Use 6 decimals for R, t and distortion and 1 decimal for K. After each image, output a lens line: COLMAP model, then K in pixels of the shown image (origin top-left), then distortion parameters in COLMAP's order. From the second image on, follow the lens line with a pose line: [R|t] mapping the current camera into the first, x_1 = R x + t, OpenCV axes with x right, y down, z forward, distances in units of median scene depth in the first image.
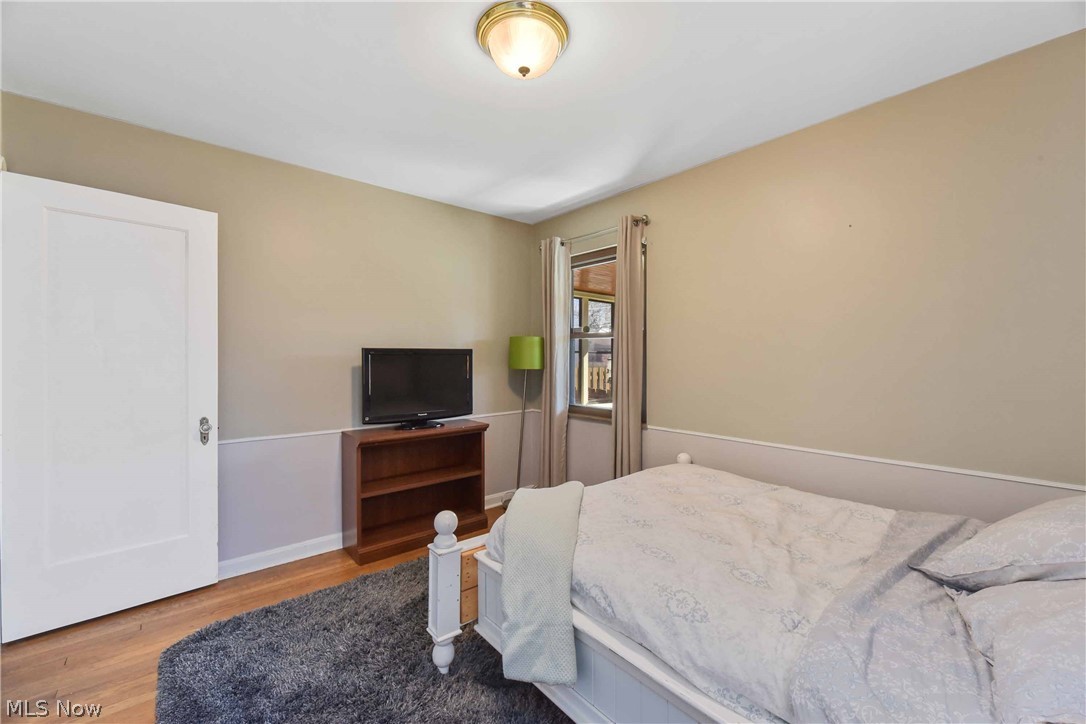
lens RADIAL K [[440.0, 0, 548.8], [0, 440.0, 365.9], [0, 0, 1]] dist [-0.000591, -0.000152]
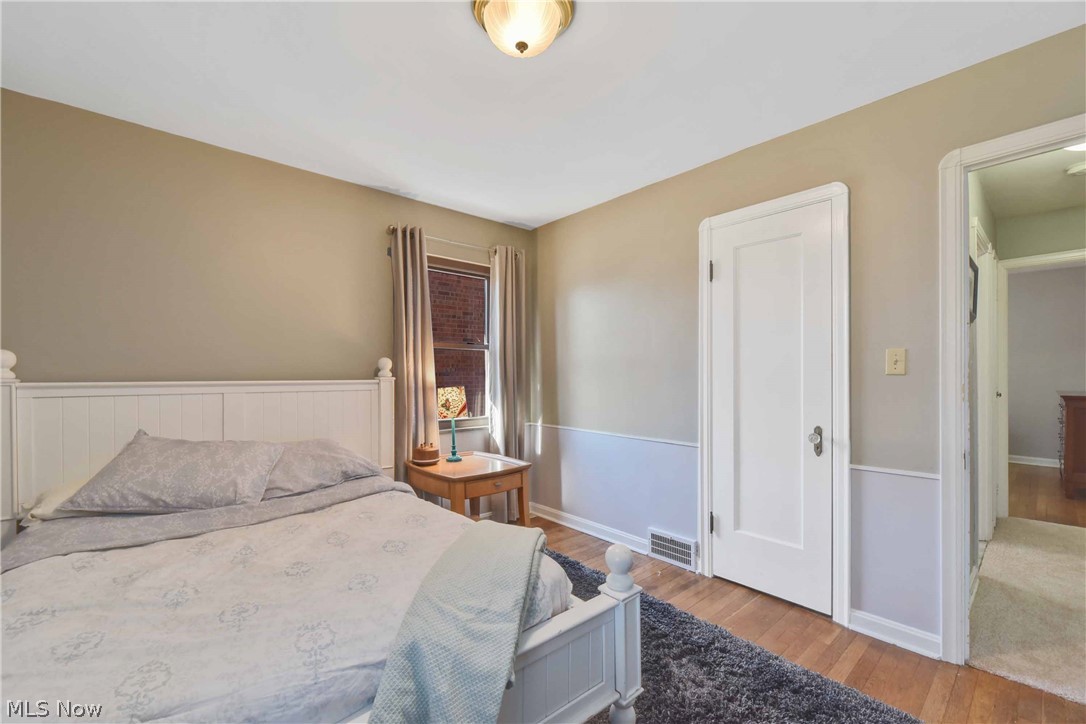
lens RADIAL K [[449.0, 0, 543.6], [0, 449.0, 377.7], [0, 0, 1]] dist [0.000038, -0.000038]
pose [[-0.999978, 0.006561, -0.000198, -0.246206], [0.006553, 0.999581, 0.028211, 0.003218], [0.000383, 0.028209, -0.999602, 1.778750]]
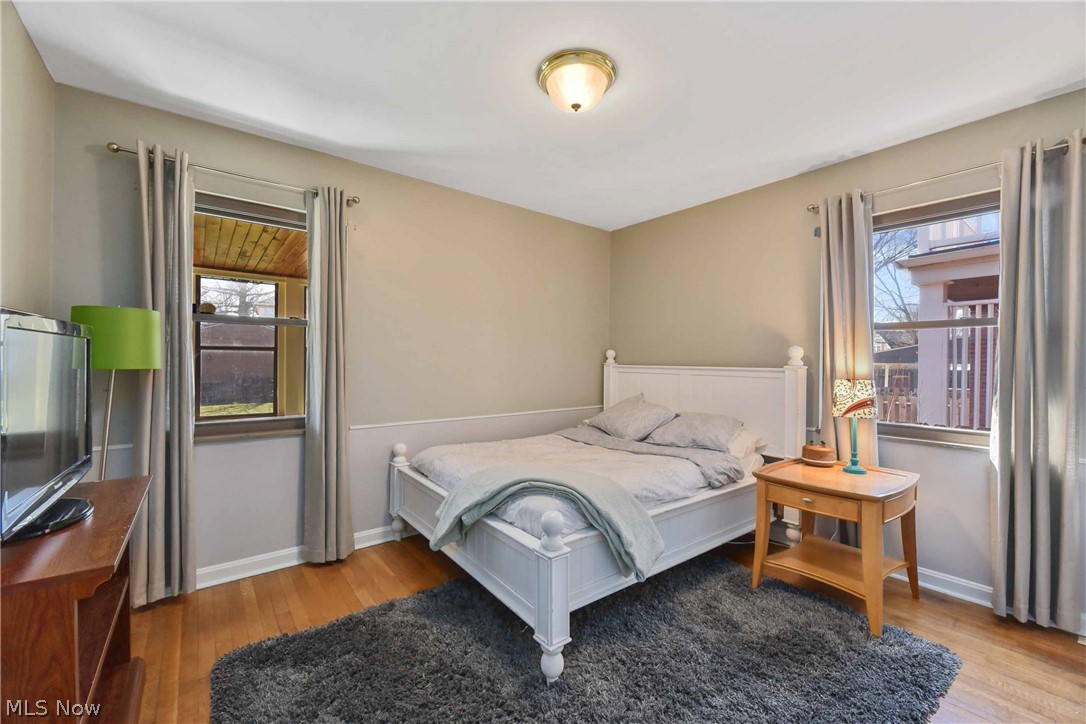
lens RADIAL K [[440.0, 0, 548.8], [0, 440.0, 365.9], [0, 0, 1]] dist [-0.000591, -0.000152]
pose [[0.056942, -0.010142, 0.998326, -1.216539], [0.014671, 0.999849, 0.009321, 0.015424], [-0.998270, 0.014116, 0.057082, 0.987475]]
